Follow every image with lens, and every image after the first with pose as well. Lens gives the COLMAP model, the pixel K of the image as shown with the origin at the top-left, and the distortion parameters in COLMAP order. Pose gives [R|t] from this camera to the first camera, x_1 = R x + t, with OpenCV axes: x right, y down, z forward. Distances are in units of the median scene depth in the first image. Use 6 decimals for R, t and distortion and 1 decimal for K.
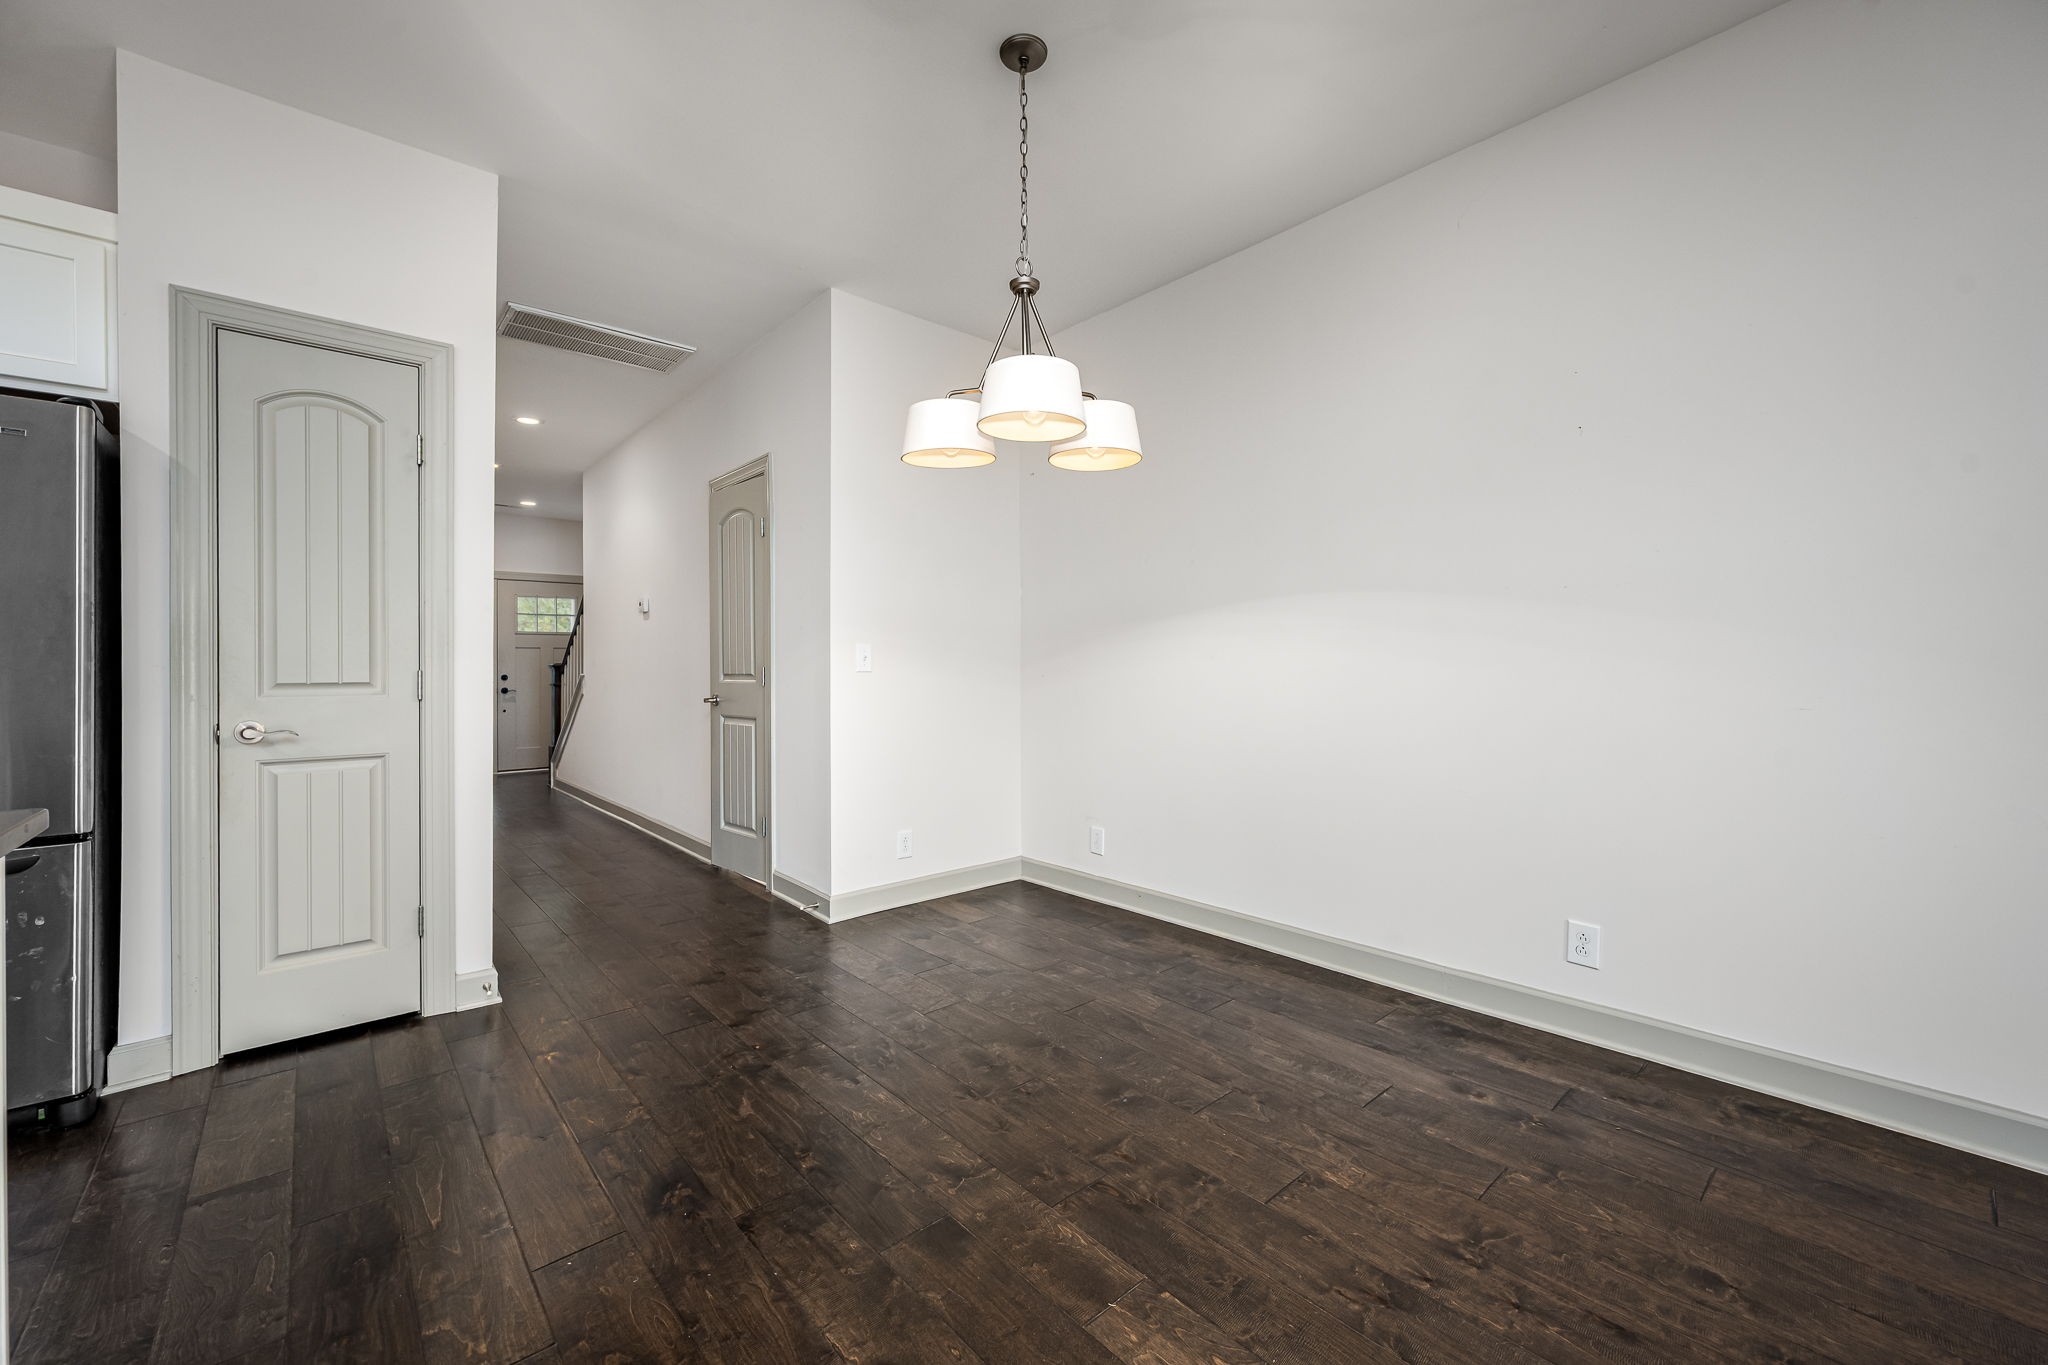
lens RADIAL K [[812.2, 0, 1017.7], [0, 812.2, 666.9], [0, 0, 1]] dist [-0.001679, 0.000447]
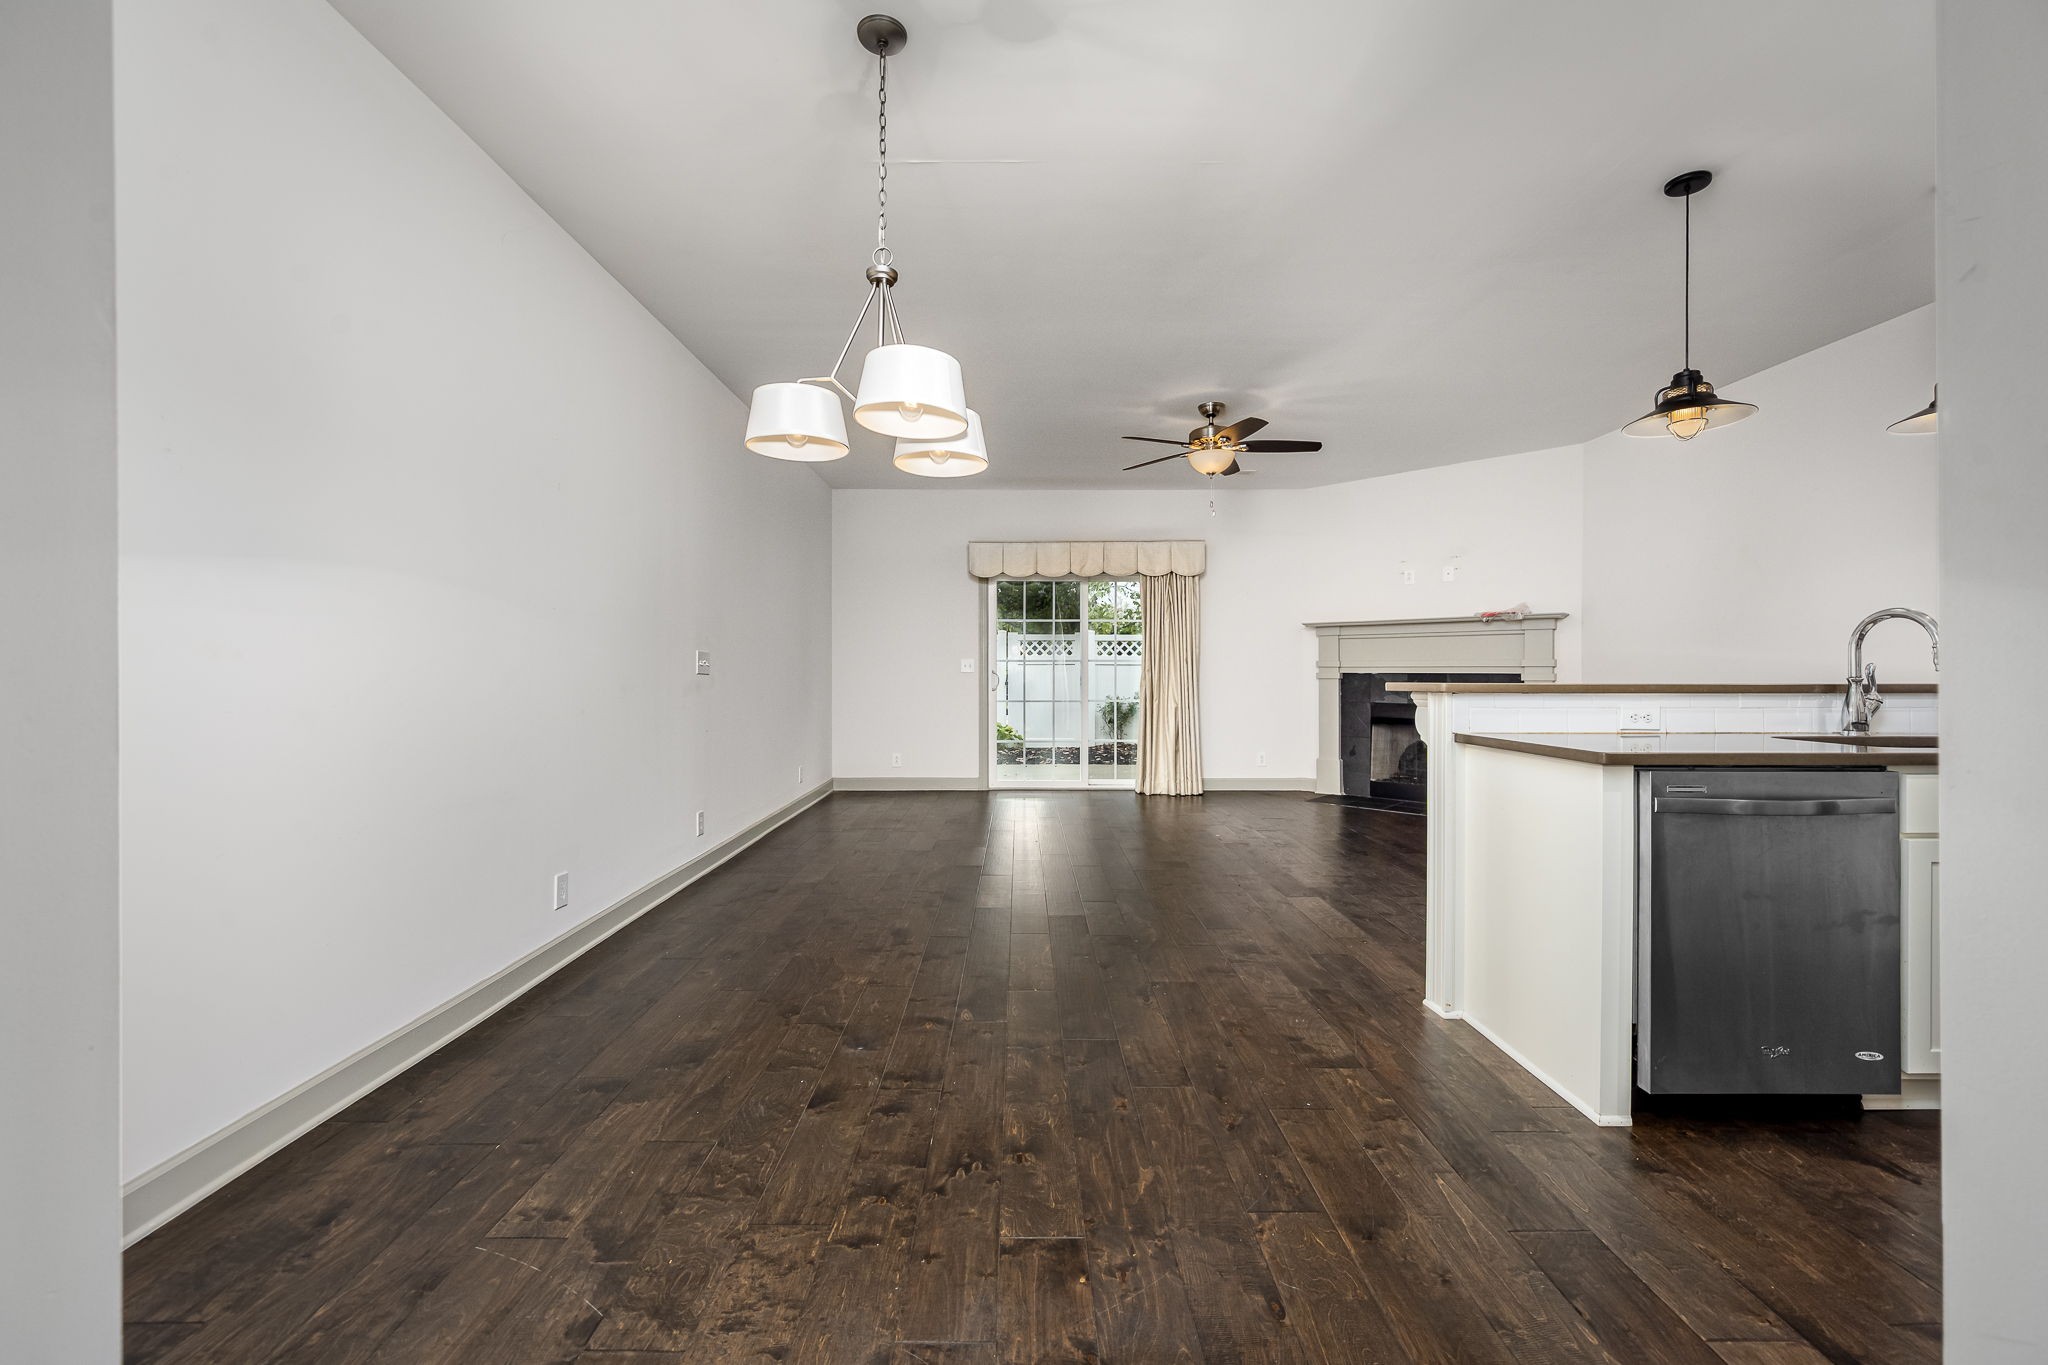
lens RADIAL K [[812.2, 0, 1020.5], [0, 812.2, 677.1], [0, 0, 1]] dist [-0.001679, 0.000447]
pose [[-0.753674, 0.002744, 0.657242, -0.744630], [0.003894, 0.999992, 0.000290, 0.009069], [-0.657236, 0.002778, -0.753679, 1.607757]]
